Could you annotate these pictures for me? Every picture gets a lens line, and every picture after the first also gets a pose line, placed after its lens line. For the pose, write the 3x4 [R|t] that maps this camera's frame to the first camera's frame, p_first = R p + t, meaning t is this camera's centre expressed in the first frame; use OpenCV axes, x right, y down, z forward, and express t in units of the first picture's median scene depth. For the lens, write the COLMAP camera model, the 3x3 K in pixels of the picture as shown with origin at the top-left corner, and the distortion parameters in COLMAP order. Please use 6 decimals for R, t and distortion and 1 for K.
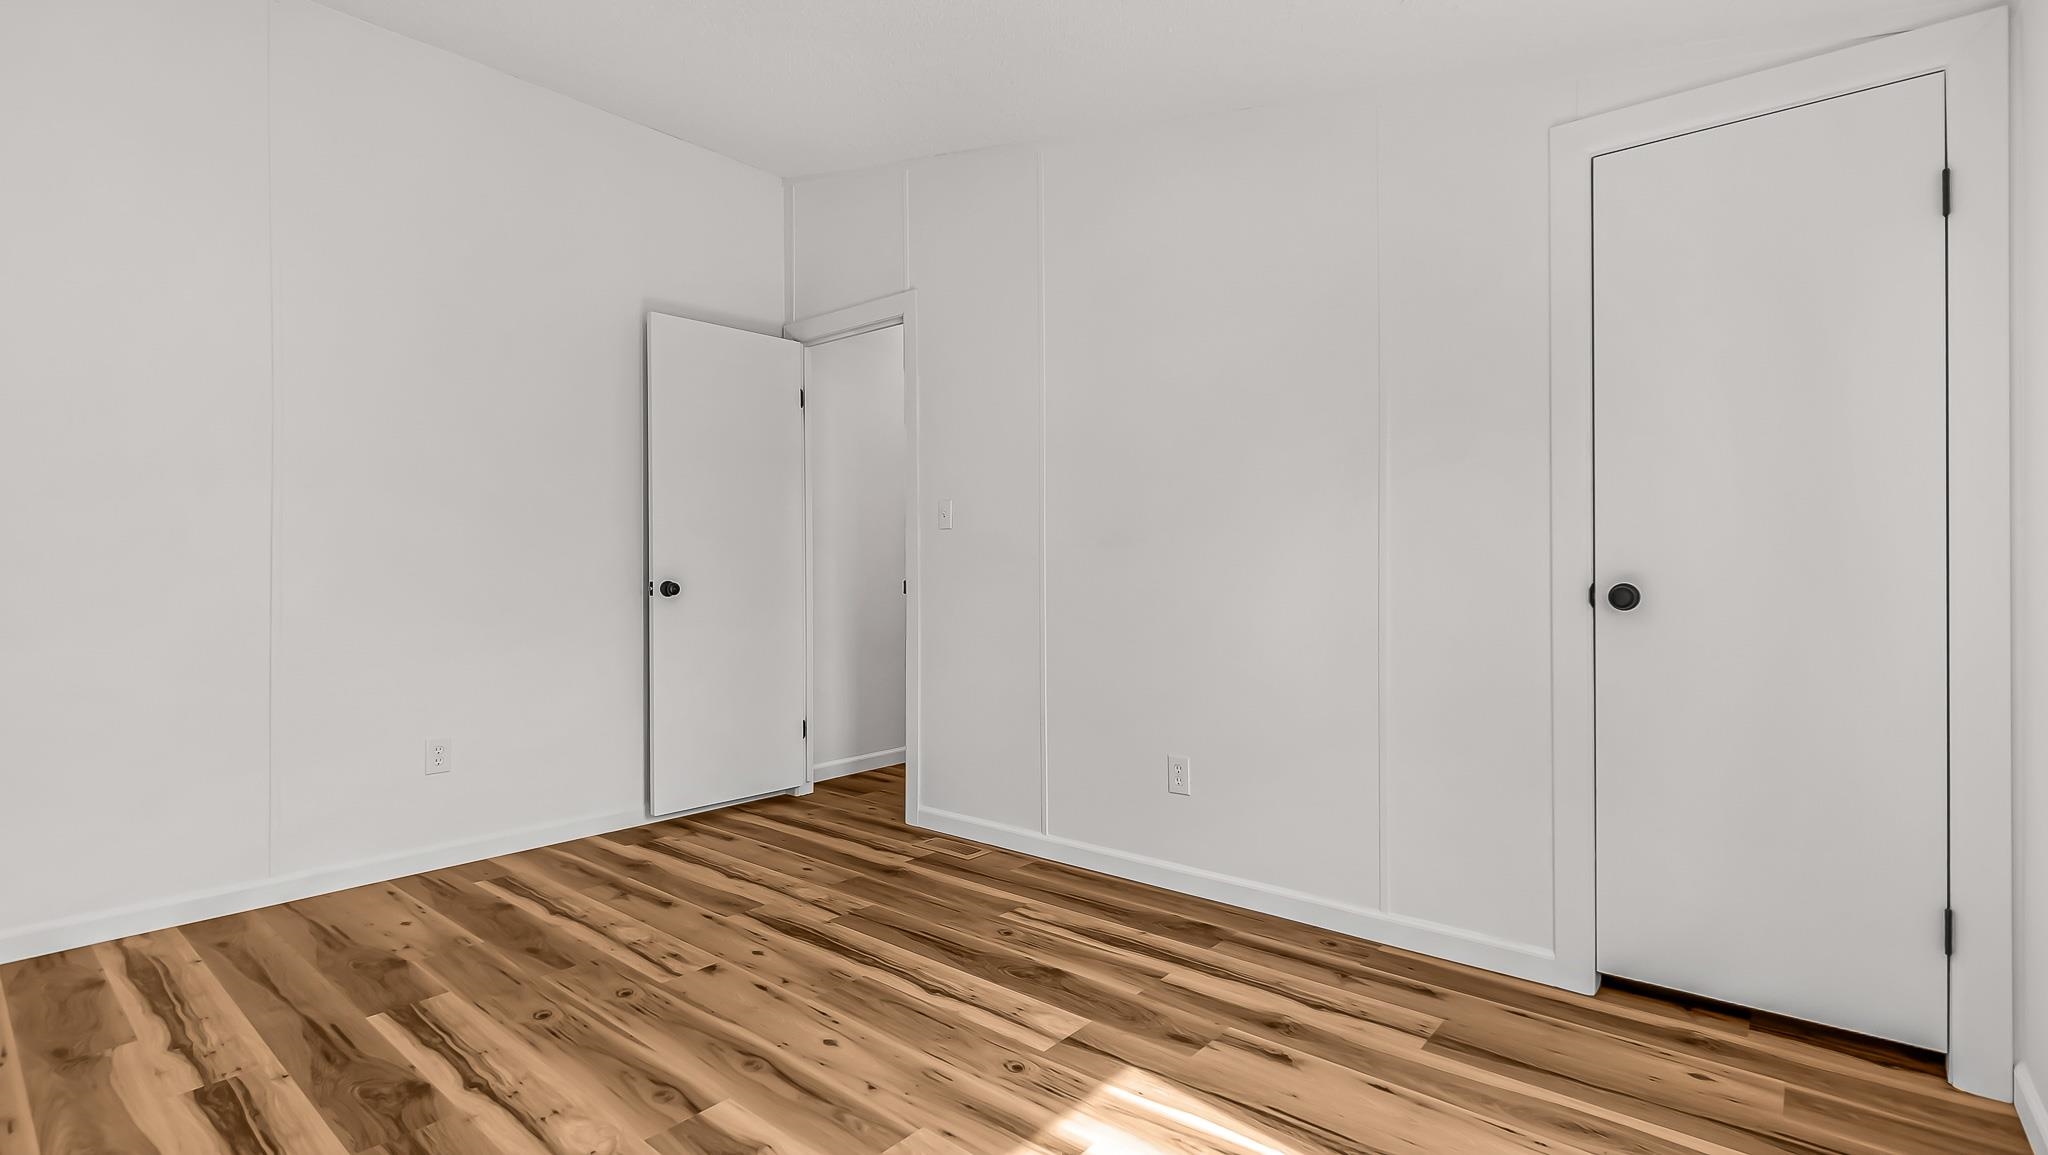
lens RADIAL K [[938.1, 0, 1024.0], [0, 938.1, 577.5], [0, 0, 1]] dist [-0.000677, 0.000335]
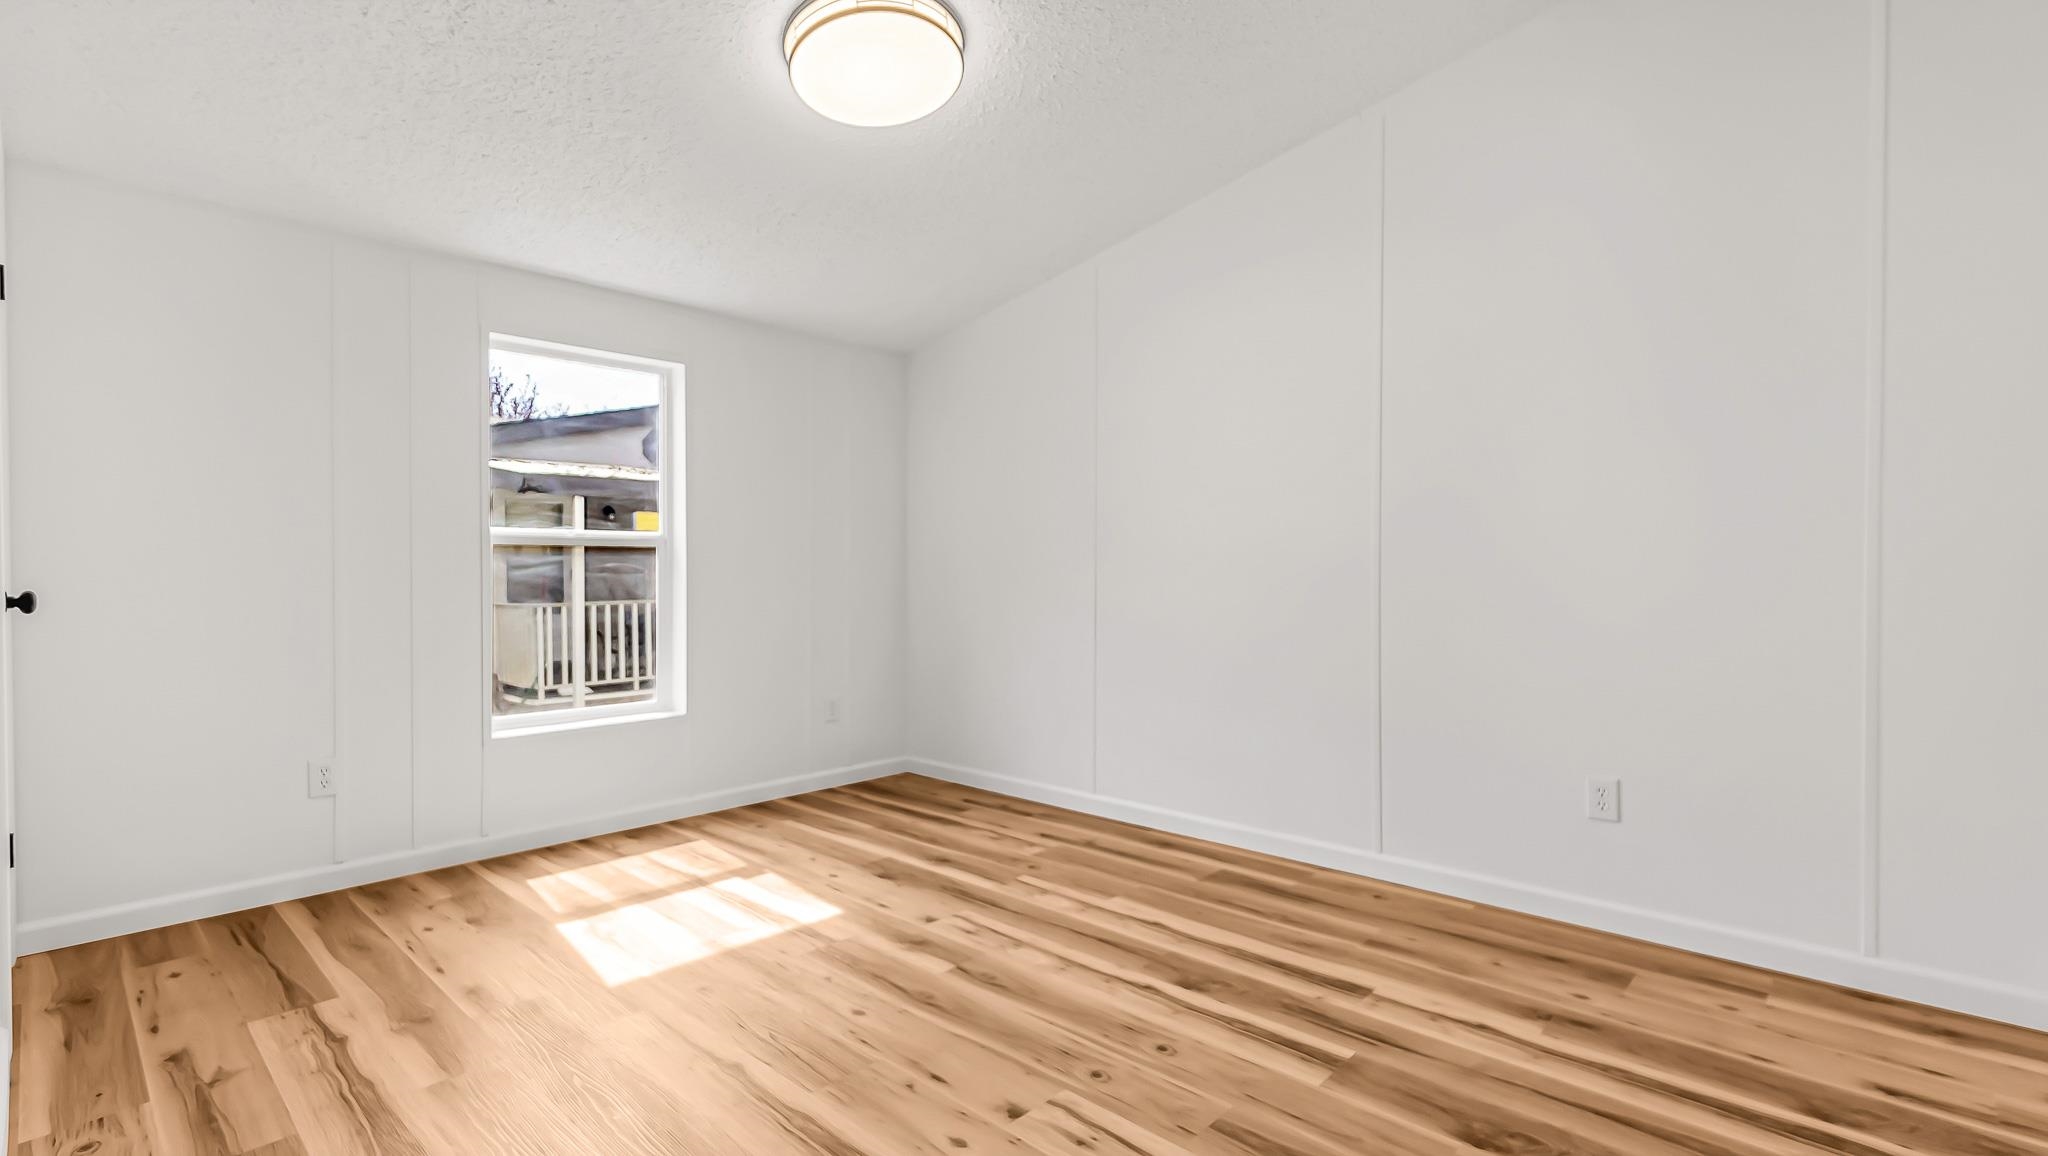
lens RADIAL K [[938.1, 0, 1024.0], [0, 938.1, 578.0], [0, 0, 1]] dist [-0.000677, 0.000335]
pose [[-0.998429, 0.002515, 0.055975, -0.429362], [0.003426, 0.999863, 0.016184, -0.013701], [-0.055926, 0.016351, -0.998301, 1.930398]]
